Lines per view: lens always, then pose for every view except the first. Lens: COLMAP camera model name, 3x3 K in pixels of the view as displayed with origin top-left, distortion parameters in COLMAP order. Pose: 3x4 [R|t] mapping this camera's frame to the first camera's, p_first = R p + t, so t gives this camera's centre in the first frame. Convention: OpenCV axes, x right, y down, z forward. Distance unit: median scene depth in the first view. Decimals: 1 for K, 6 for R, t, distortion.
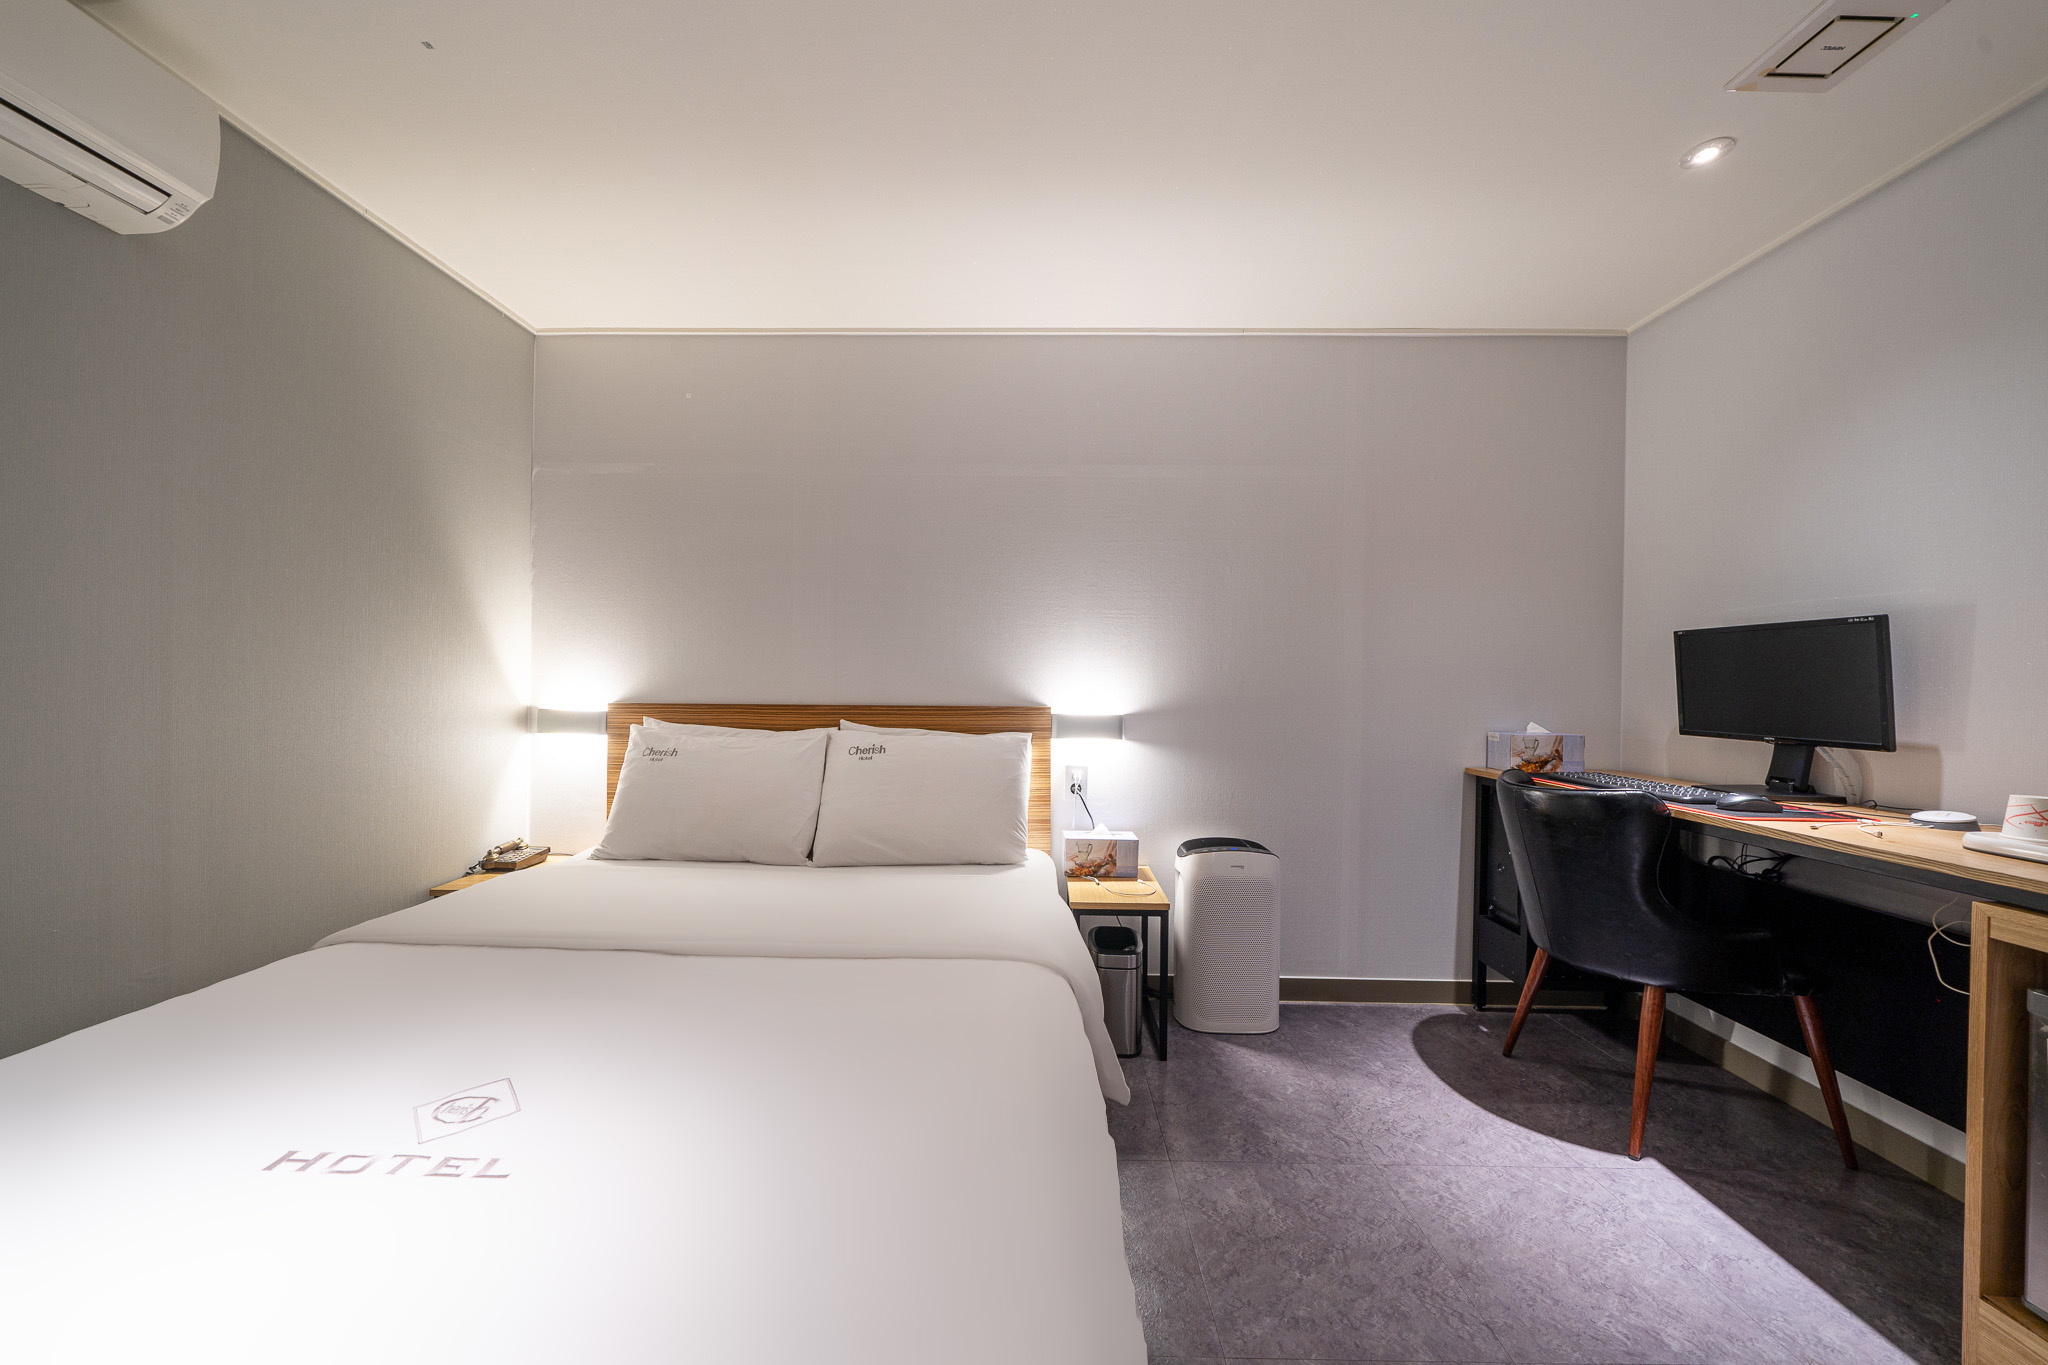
lens RADIAL K [[689.7, 0, 1015.3], [0, 689.7, 691.7], [0, 0, 1]] dist [-0.012310, -0.000335]
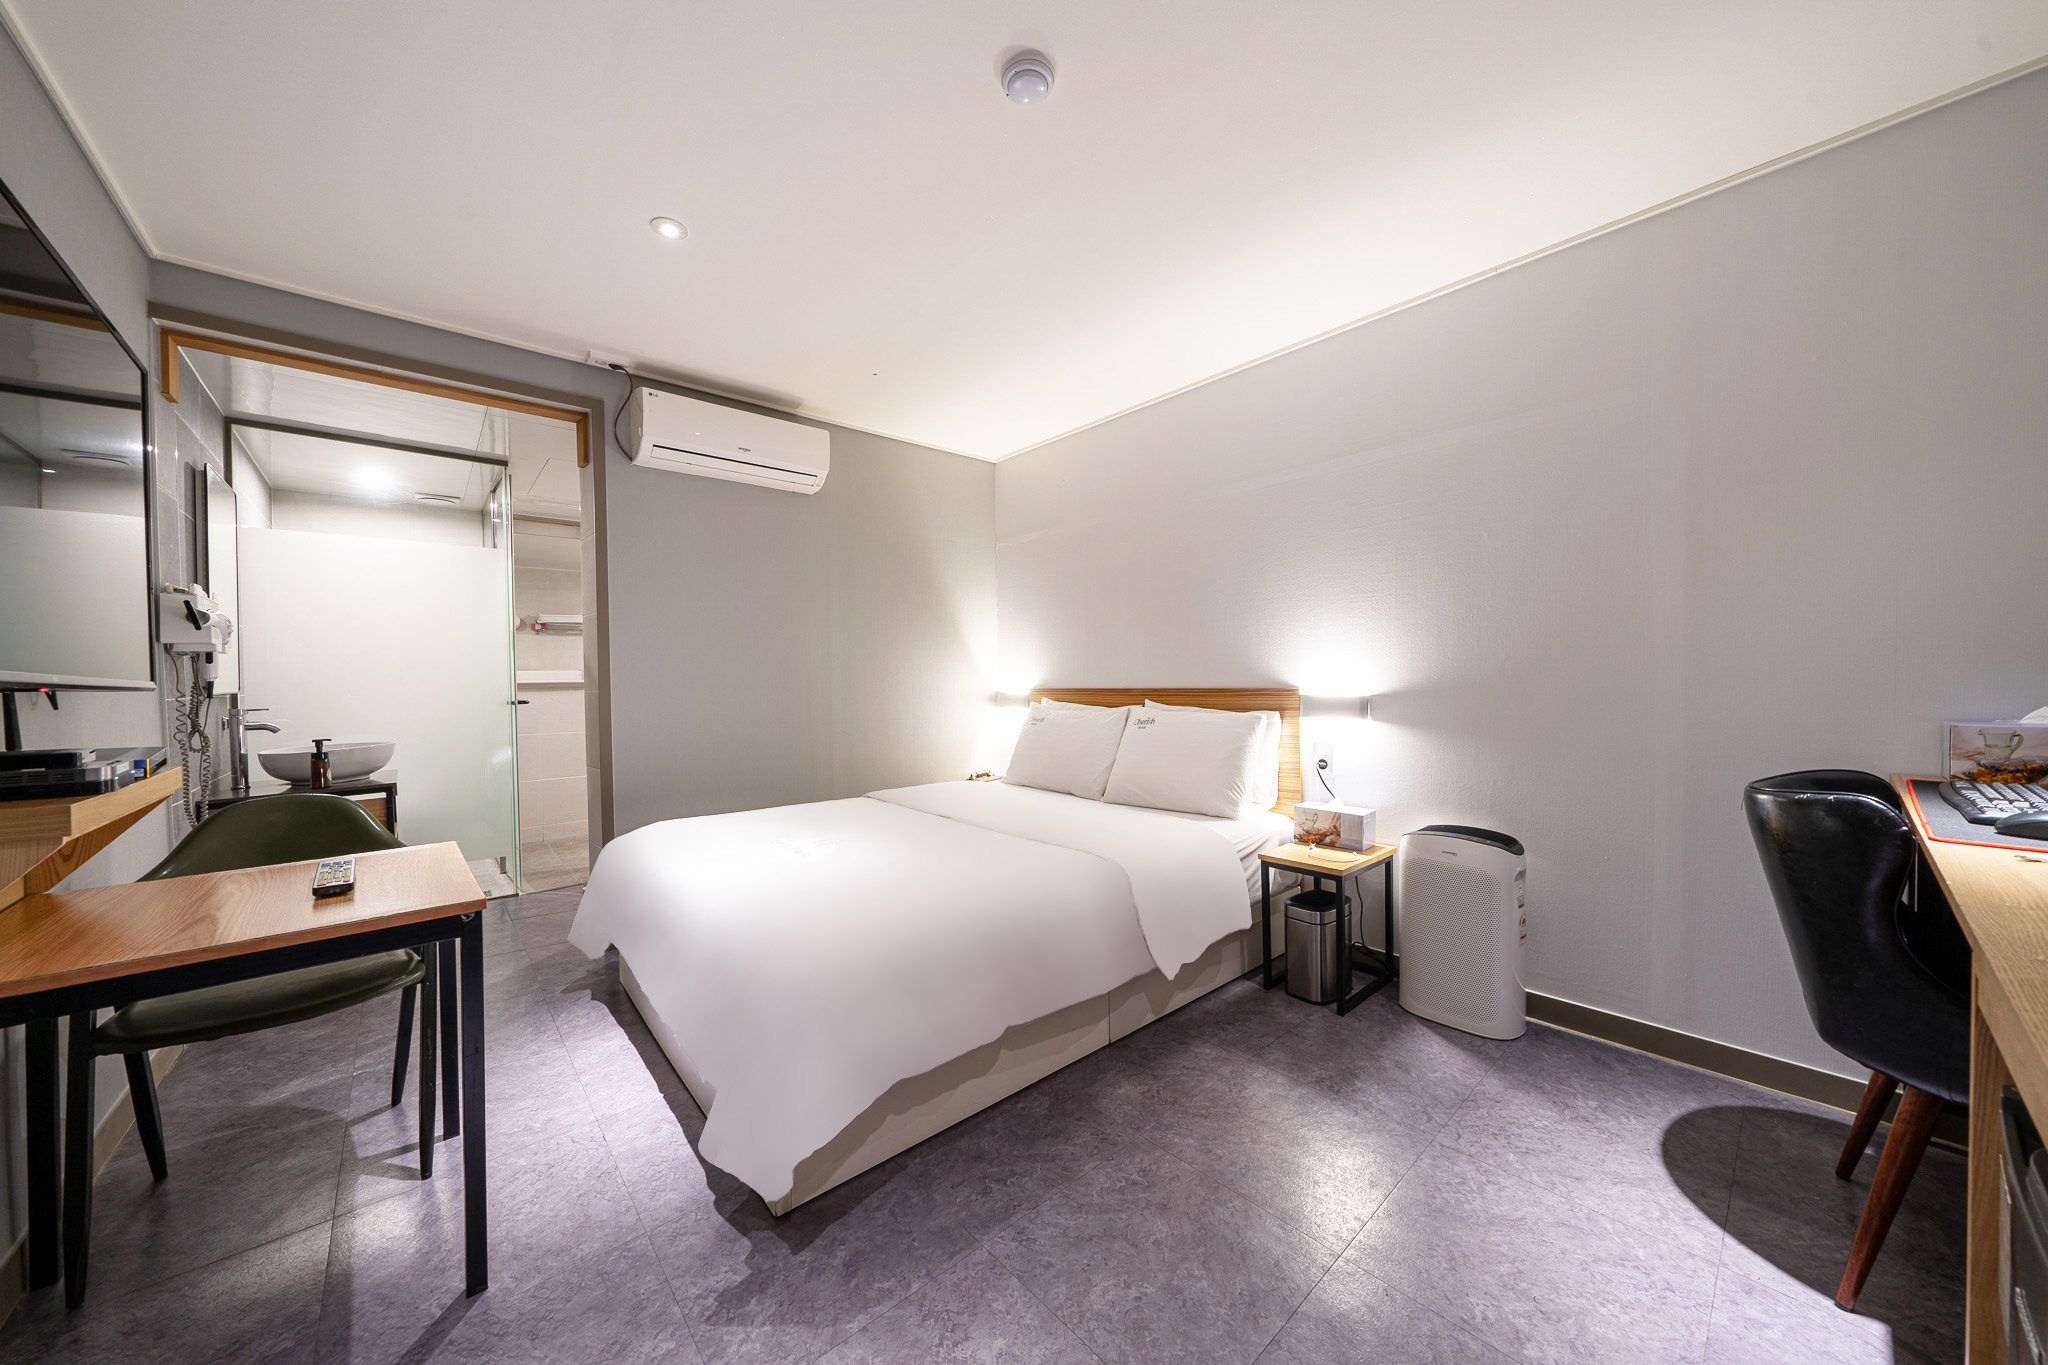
lens RADIAL K [[689.7, 0, 1028.3], [0, 689.7, 672.6], [0, 0, 1]] dist [-0.012310, -0.000335]
pose [[0.683187, -0.014029, -0.730109, 0.605467], [0.014918, 0.999875, -0.005253, -0.008935], [0.730091, -0.007303, 0.683311, -0.098418]]
